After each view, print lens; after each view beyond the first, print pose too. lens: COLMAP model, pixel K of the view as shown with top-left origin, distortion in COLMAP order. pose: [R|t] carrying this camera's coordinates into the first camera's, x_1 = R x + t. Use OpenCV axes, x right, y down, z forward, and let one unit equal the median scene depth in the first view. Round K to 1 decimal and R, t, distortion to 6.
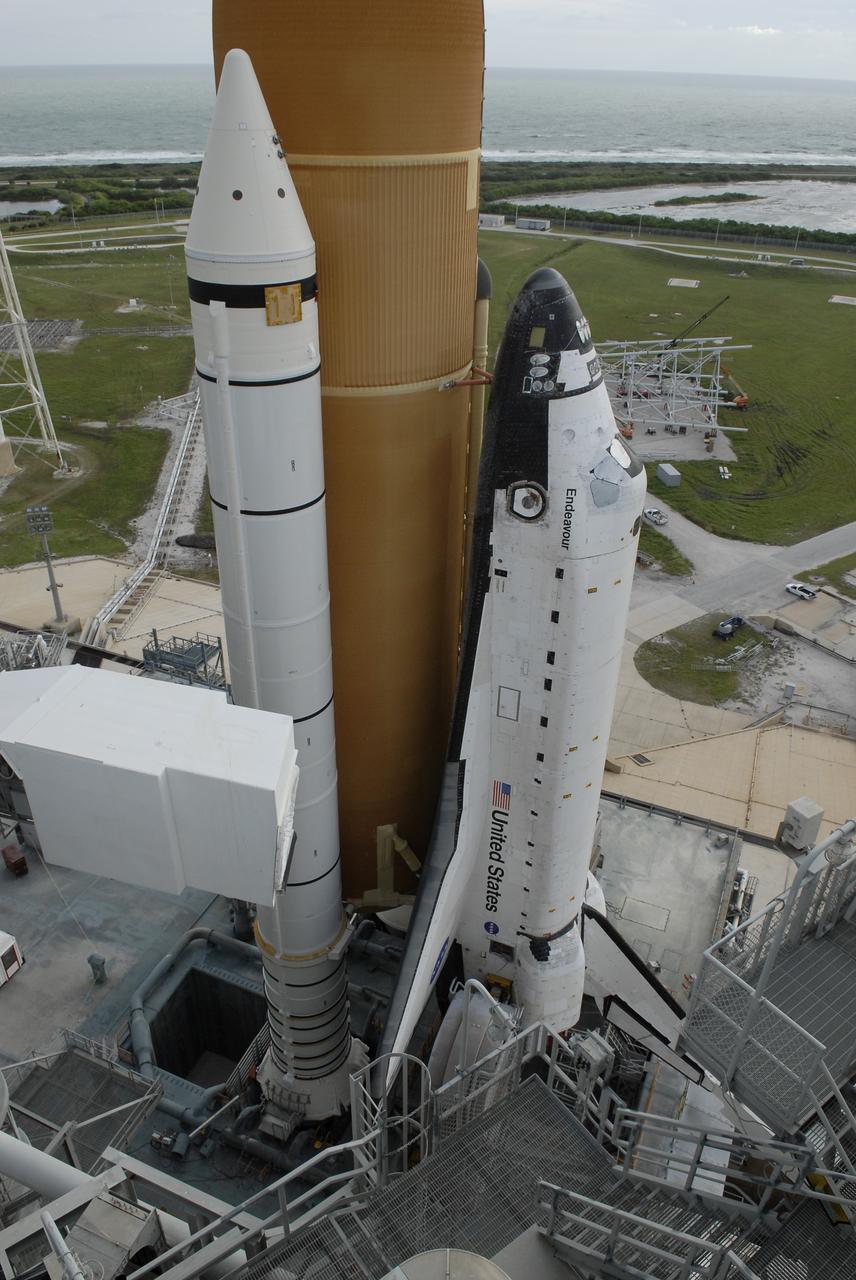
lens RADIAL K [[958.2, 0, 424.8], [0, 958.2, 642.1], [0, 0, 1]] dist [-0.006665, -0.003257]
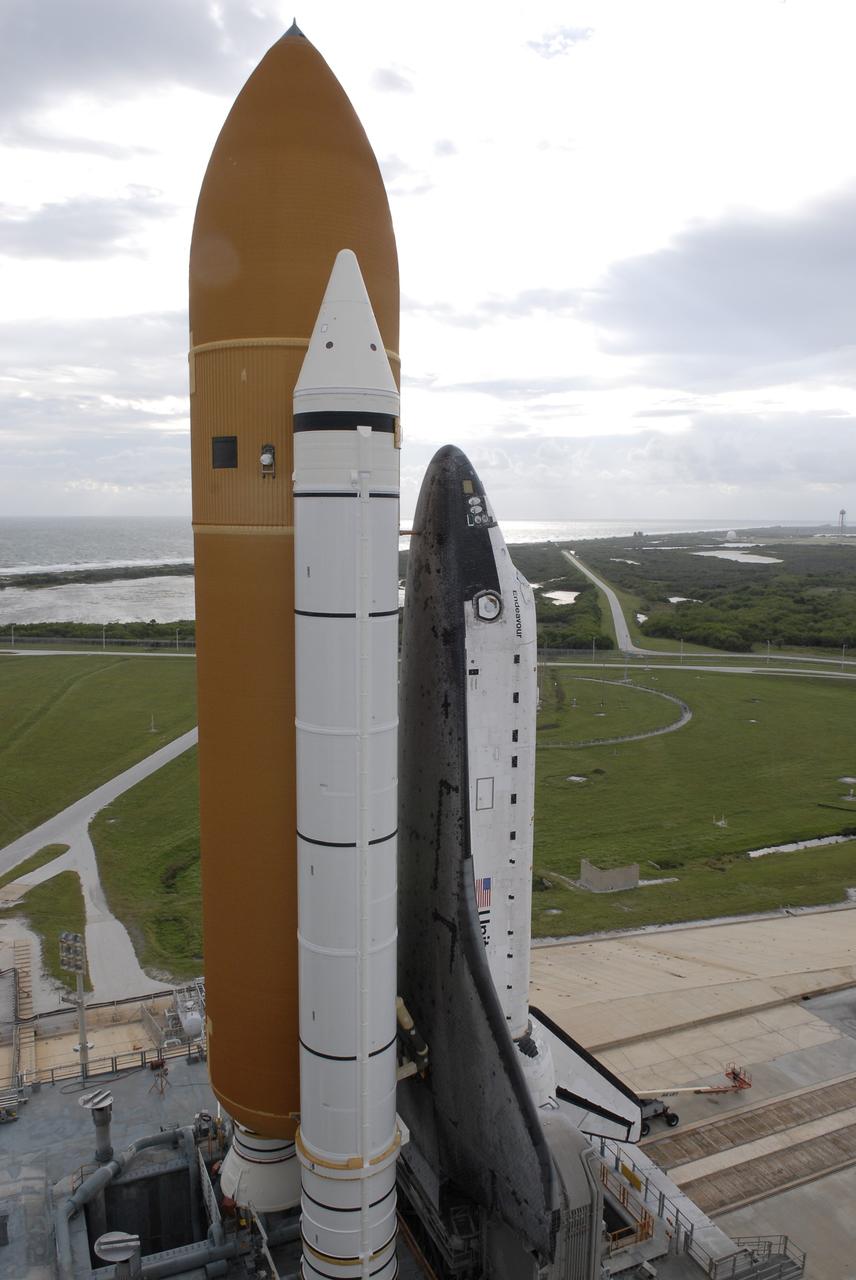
lens RADIAL K [[958.2, 0, 426.8], [0, 958.2, 640.2], [0, 0, 1]] dist [-0.006665, -0.003257]
pose [[0.676988, -0.106150, 0.728299, -0.882878], [0.390226, 0.890775, -0.232902, 0.159266], [-0.624028, 0.441873, 0.644466, 0.245690]]
